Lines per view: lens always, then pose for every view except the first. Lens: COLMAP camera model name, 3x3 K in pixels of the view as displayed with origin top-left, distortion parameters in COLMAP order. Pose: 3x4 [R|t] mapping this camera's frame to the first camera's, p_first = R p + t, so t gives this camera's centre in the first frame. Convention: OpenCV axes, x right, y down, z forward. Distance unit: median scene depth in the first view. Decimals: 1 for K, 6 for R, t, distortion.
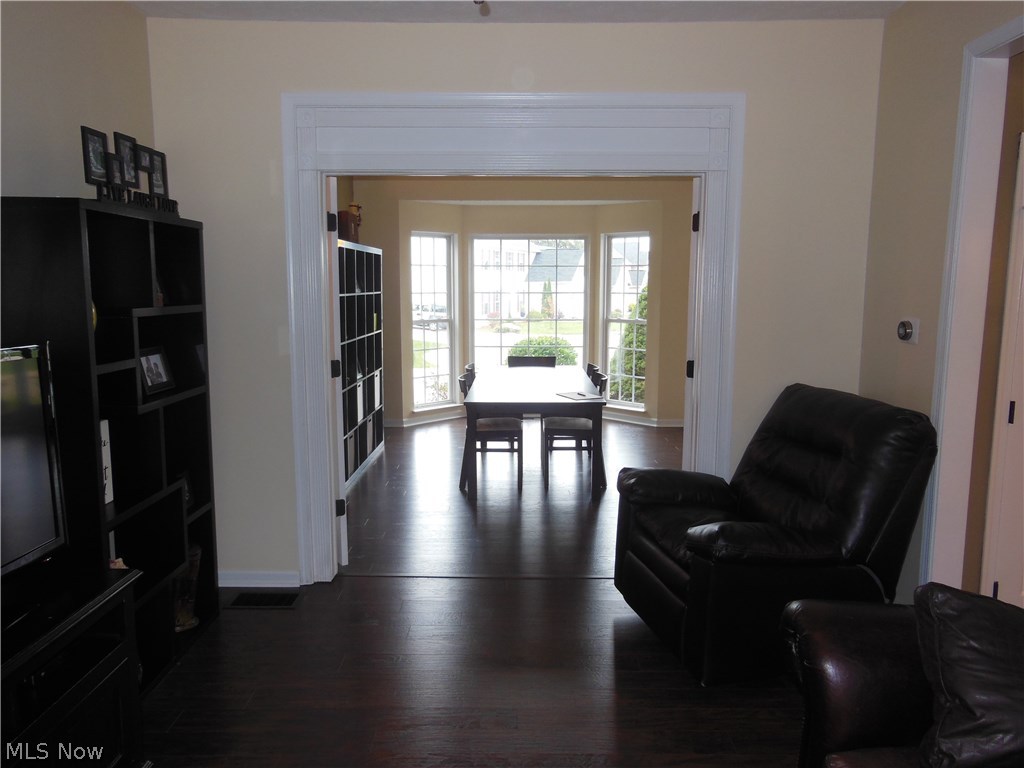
lens RADIAL K [[737.0, 0, 512.0], [0, 737.0, 384.0], [0, 0, 1]] dist [0.002615, 0.002130]
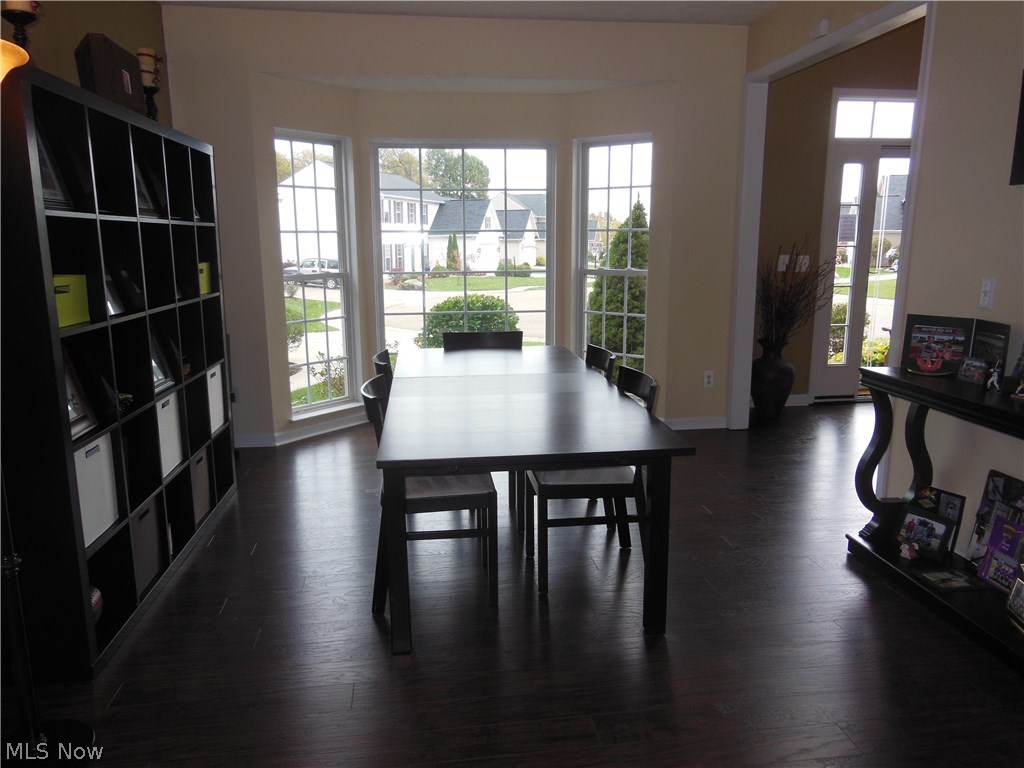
lens RADIAL K [[741.8, 0, 514.4], [0, 741.8, 400.9], [0, 0, 1]] dist [-0.050978, 0.000040]
pose [[0.990969, -0.032376, 0.130121, -0.025583], [0.021778, 0.996390, 0.082059, -0.027622], [-0.132308, -0.078484, 0.988097, 0.354226]]
